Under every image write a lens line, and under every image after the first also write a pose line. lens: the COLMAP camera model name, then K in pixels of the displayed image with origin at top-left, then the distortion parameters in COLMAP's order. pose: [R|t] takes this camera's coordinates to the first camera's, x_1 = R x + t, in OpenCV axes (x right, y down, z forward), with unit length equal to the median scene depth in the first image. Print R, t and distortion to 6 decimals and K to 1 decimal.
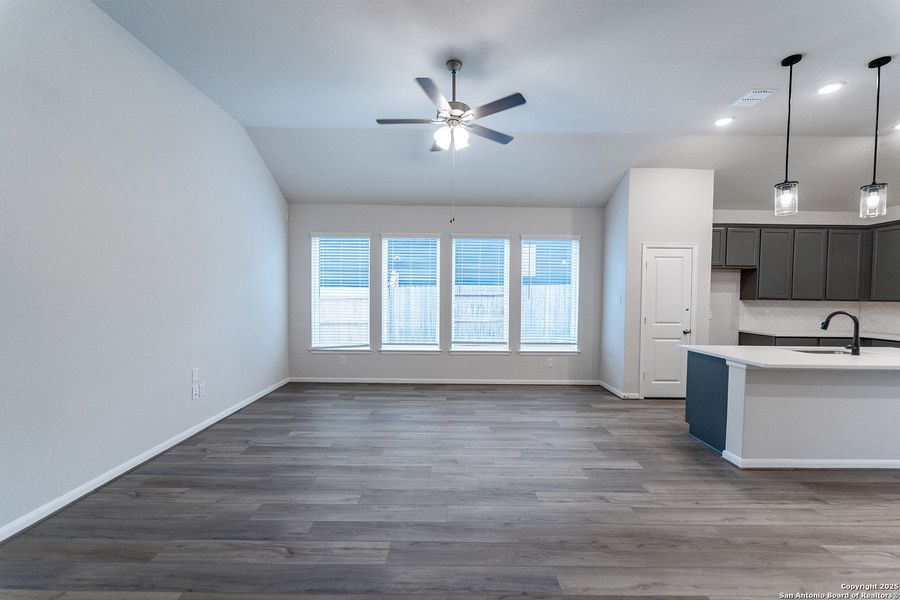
lens RADIAL K [[366.6, 0, 449.1], [0, 366.6, 299.6], [0, 0, 1]] dist [-0.000604, -0.000629]
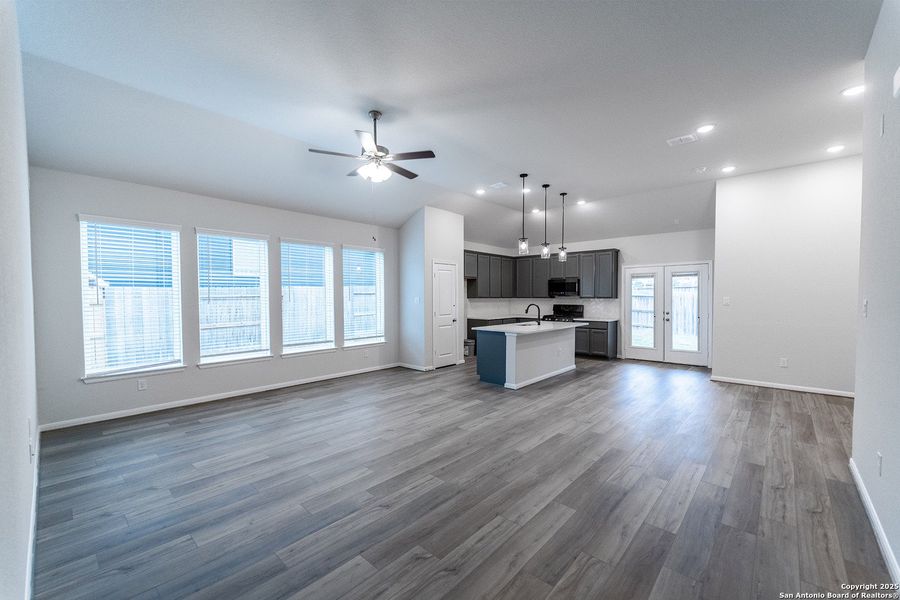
lens RADIAL K [[366.6, 0, 452.8], [0, 366.6, 294.3], [0, 0, 1]] dist [-0.000604, -0.000629]
pose [[0.672436, -0.008403, 0.740107, -0.574772], [0.018828, 0.999806, -0.005754, -0.012705], [-0.739915, 0.017804, 0.672464, -0.015505]]
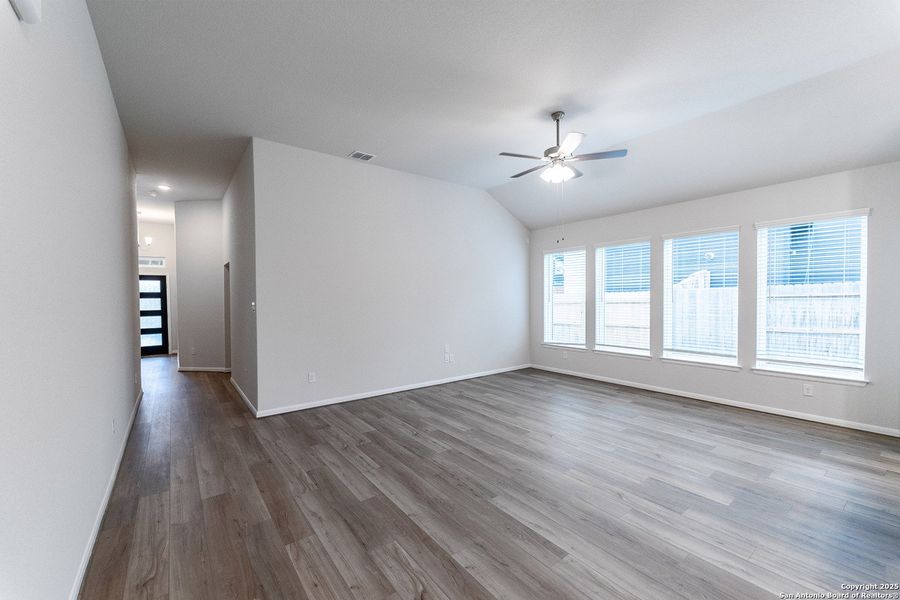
lens RADIAL K [[366.6, 0, 449.6], [0, 366.6, 296.3], [0, 0, 1]] dist [-0.000604, -0.000629]
pose [[0.597928, -0.017236, -0.801365, 0.605759], [0.003827, 0.999819, -0.018649, -0.006844], [0.801541, 0.008084, 0.597885, -0.018597]]
